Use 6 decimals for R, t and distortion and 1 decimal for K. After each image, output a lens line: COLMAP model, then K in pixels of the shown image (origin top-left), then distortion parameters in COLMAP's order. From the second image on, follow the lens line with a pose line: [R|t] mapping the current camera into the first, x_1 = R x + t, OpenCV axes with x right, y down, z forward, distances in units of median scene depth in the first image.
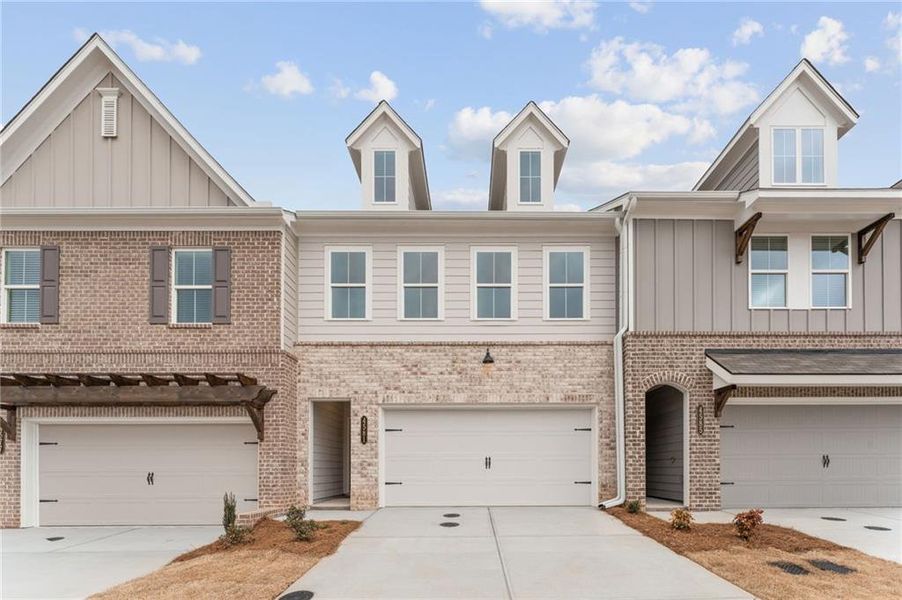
lens RADIAL K [[421.8, 0, 477.5], [0, 421.8, 346.1], [0, 0, 1]] dist [-0.002478, -0.000088]
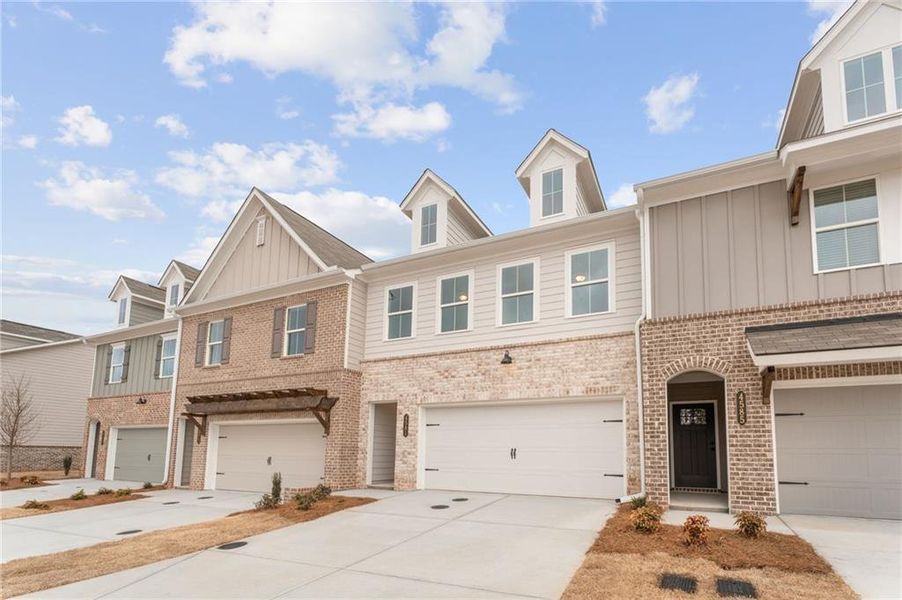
lens RADIAL K [[363.9, 0, 438.9], [0, 363.9, 308.4], [0, 0, 1]] dist [0.000733, 0.000022]
pose [[0.906347, -0.143038, -0.397588, 0.297715], [0.100058, 0.986851, -0.126941, -0.000965], [0.410517, 0.075271, 0.908741, 0.011736]]
